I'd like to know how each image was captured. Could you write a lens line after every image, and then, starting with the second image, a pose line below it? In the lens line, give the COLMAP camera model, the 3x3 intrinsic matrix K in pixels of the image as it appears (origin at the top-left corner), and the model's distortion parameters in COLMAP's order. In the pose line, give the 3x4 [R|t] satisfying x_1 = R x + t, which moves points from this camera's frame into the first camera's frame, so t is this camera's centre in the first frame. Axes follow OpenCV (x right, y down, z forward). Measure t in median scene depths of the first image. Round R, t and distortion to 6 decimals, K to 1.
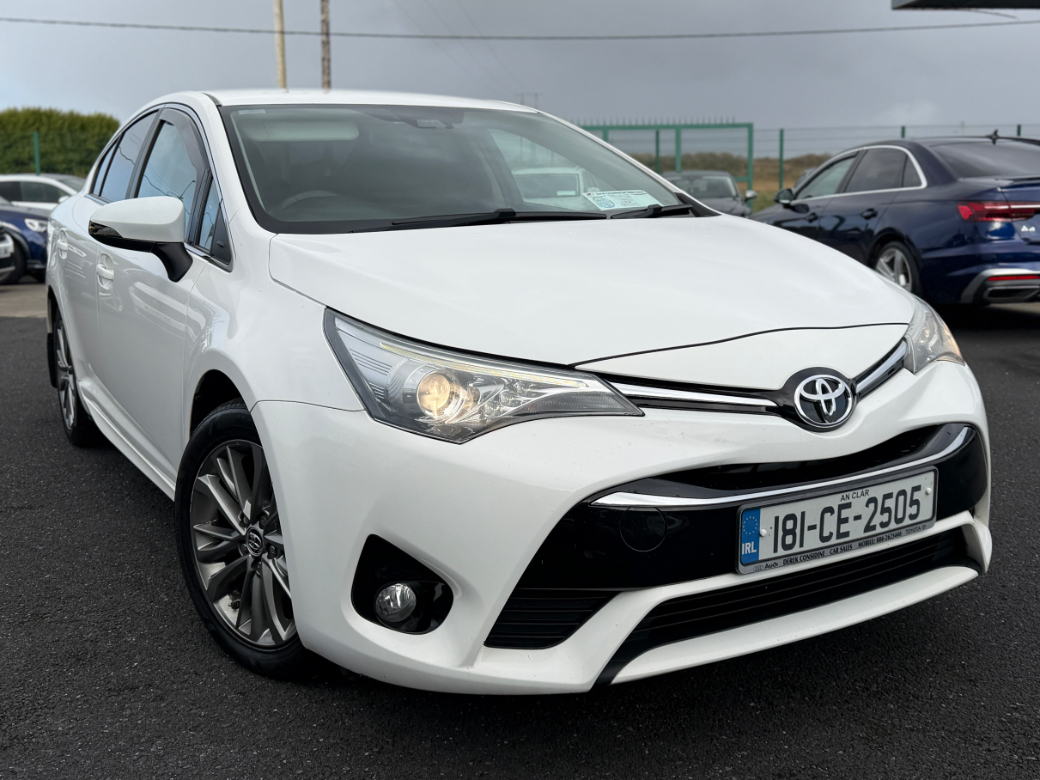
lens RADIAL K [[911.8, 0, 519.6], [0, 911.8, 385.6], [0, 0, 1]] dist [0.119997, -0.369782]
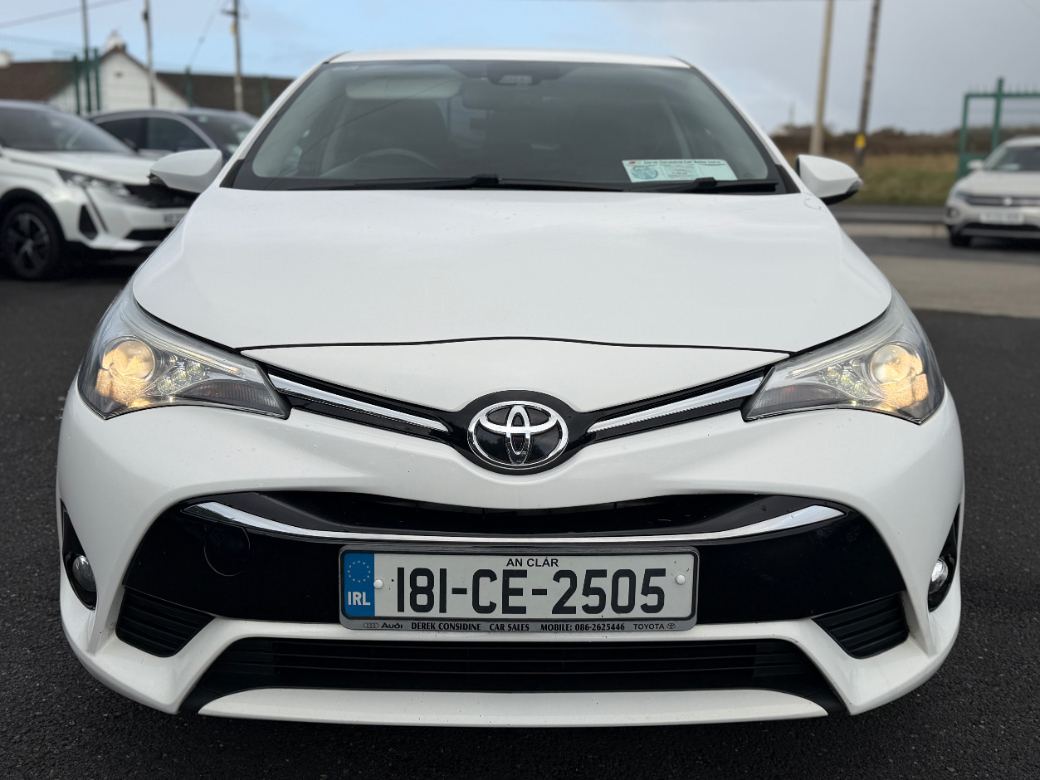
lens RADIAL K [[902.1, 0, 532.0], [0, 902.1, 389.0], [0, 0, 1]] dist [0.095204, -0.198351]
pose [[0.907425, 0.136635, -0.397379, 0.650290], [-0.121874, 0.990588, 0.062301, -0.071676], [0.402151, -0.008104, 0.915537, 0.313754]]
